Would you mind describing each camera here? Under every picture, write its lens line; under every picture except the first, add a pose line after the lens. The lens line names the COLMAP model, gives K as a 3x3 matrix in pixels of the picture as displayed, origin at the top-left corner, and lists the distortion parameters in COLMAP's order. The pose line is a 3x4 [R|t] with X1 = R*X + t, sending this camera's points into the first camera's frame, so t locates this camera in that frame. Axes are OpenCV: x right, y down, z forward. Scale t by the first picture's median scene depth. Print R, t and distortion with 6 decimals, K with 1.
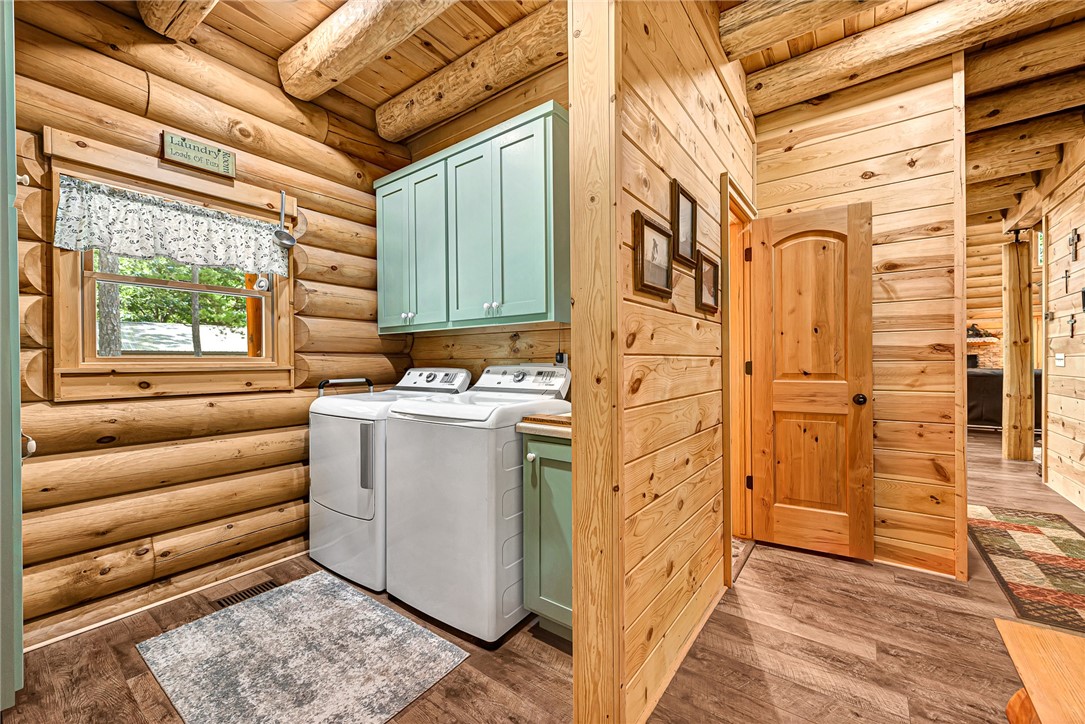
lens RADIAL K [[432.6, 0, 543.4], [0, 432.6, 362.5], [0, 0, 1]] dist [0.014383, -0.003989]
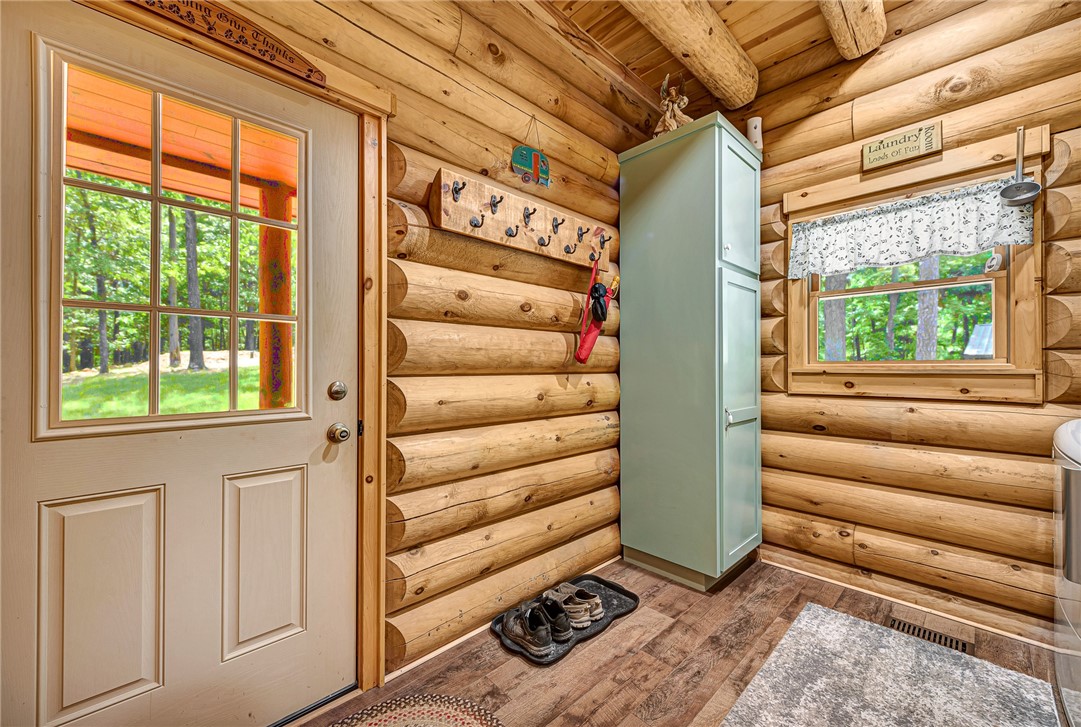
lens RADIAL K [[431.0, 0, 534.5], [0, 431.0, 363.2], [0, 0, 1]] dist [0.014383, -0.003989]
pose [[-0.173127, -0.002413, -0.984896, 0.305846], [0.001033, 0.999996, -0.002631, -0.001258], [0.984899, -0.001473, -0.173124, 0.399298]]
